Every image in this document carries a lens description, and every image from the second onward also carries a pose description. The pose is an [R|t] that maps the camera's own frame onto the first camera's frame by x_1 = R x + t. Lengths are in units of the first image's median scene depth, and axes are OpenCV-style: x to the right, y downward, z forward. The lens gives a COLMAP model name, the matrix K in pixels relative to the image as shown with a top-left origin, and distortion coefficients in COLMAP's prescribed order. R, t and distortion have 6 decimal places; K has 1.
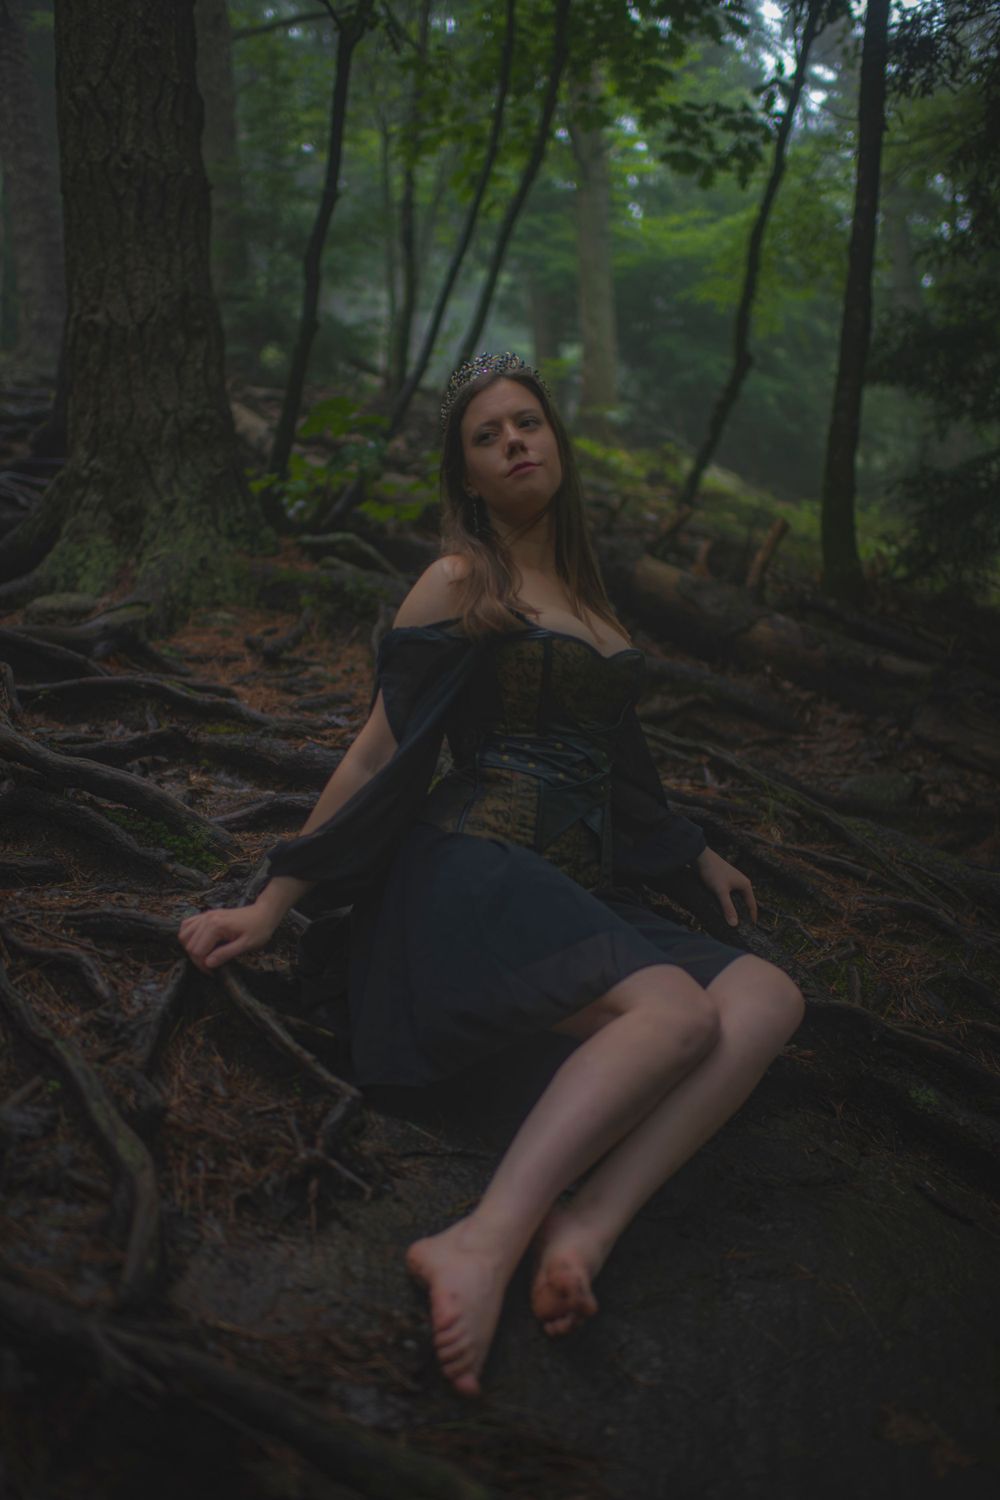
lens RADIAL K [[1497.8, 0, 501.6], [0, 1497.8, 761.4], [0, 0, 1]] dist [-0.059468, 0.000000]
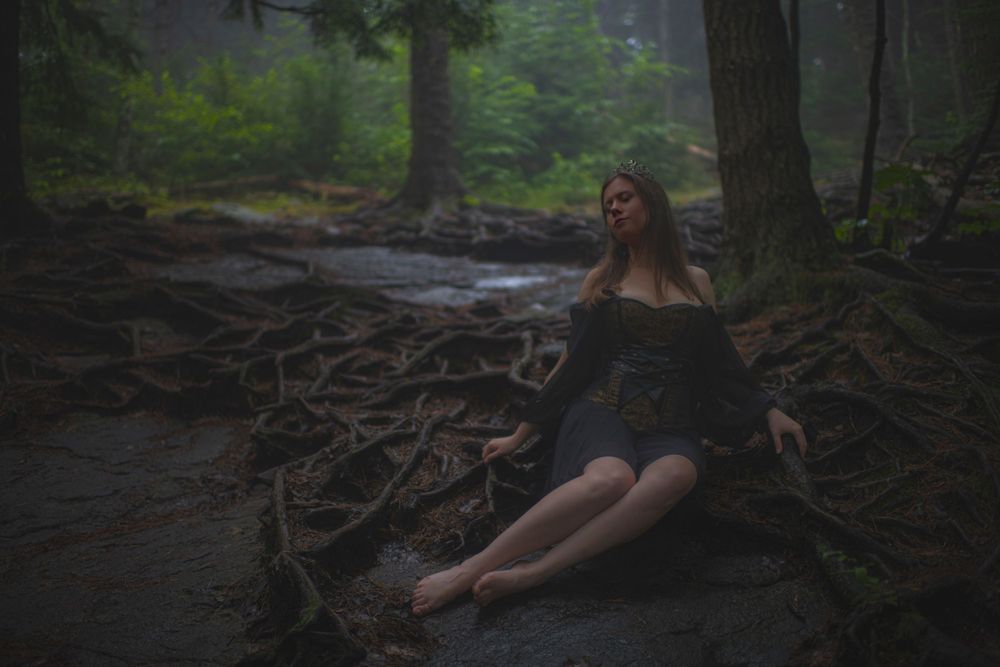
lens RADIAL K [[998.5, 0, 483.8], [0, 998.5, 324.0], [0, 0, 1]] dist [-0.059468, 0.000000]
pose [[0.676725, -0.099982, -0.729415, 0.392469], [0.020685, 0.992927, -0.116912, 0.044577], [0.735945, 0.064029, 0.674007, -0.020742]]
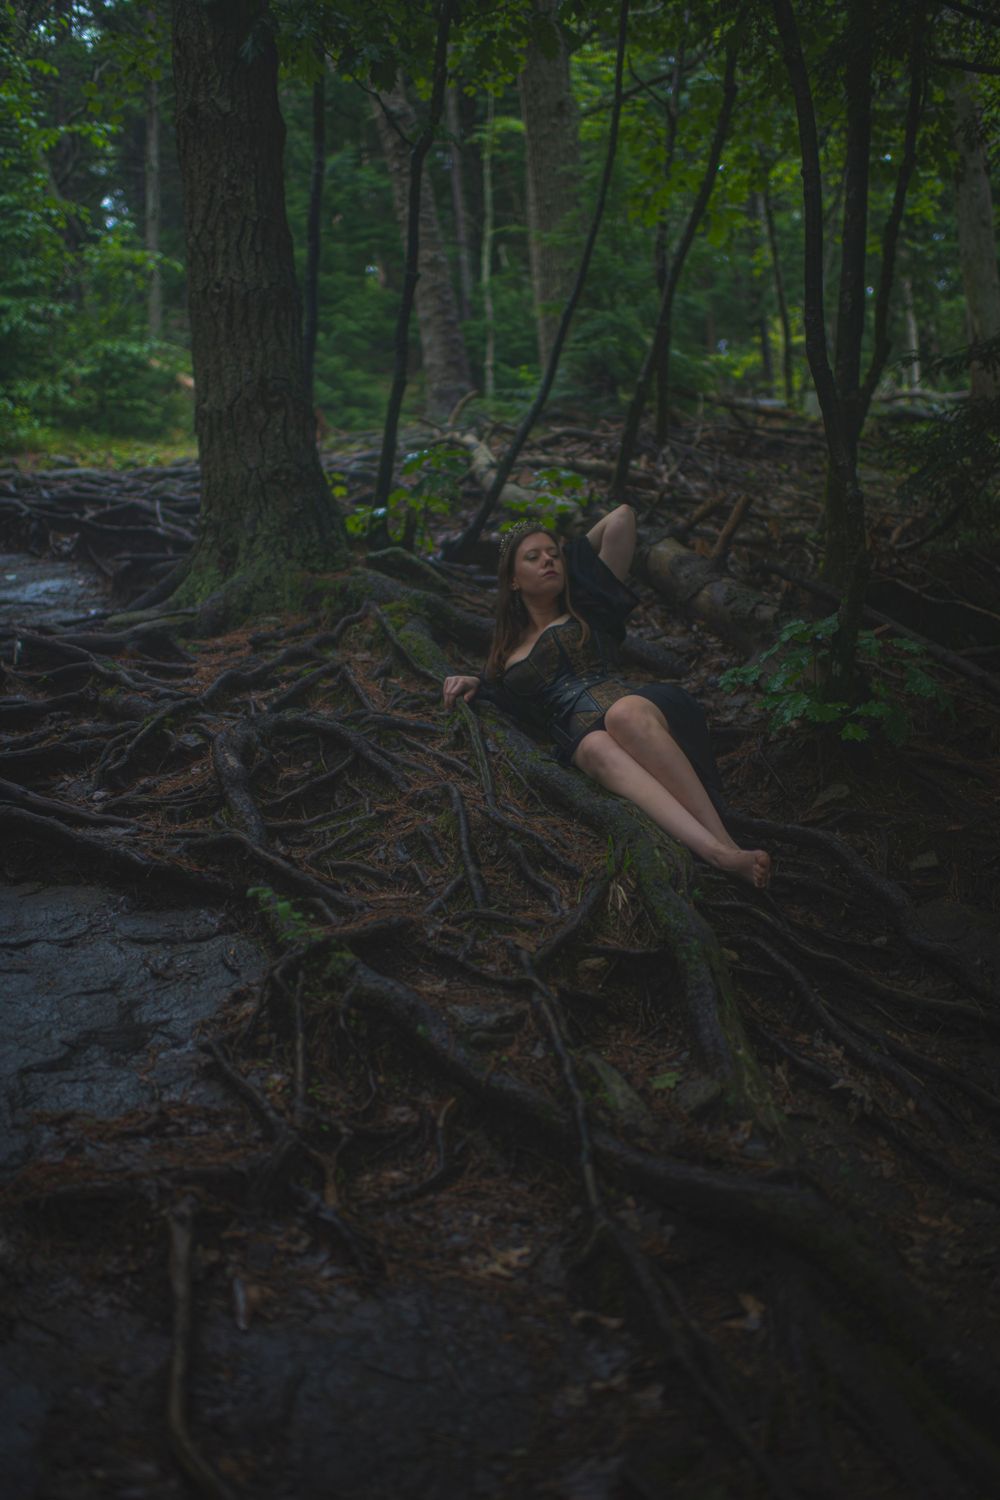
lens RADIAL K [[1497.8, 0, 485.3], [0, 1497.8, 741.4], [0, 0, 1]] dist [-0.059468, 0.000000]
pose [[0.909854, -0.047001, -0.412258, 0.502436], [0.034896, 0.998711, -0.036846, 0.063048], [0.413459, 0.019139, 0.910322, -0.118280]]
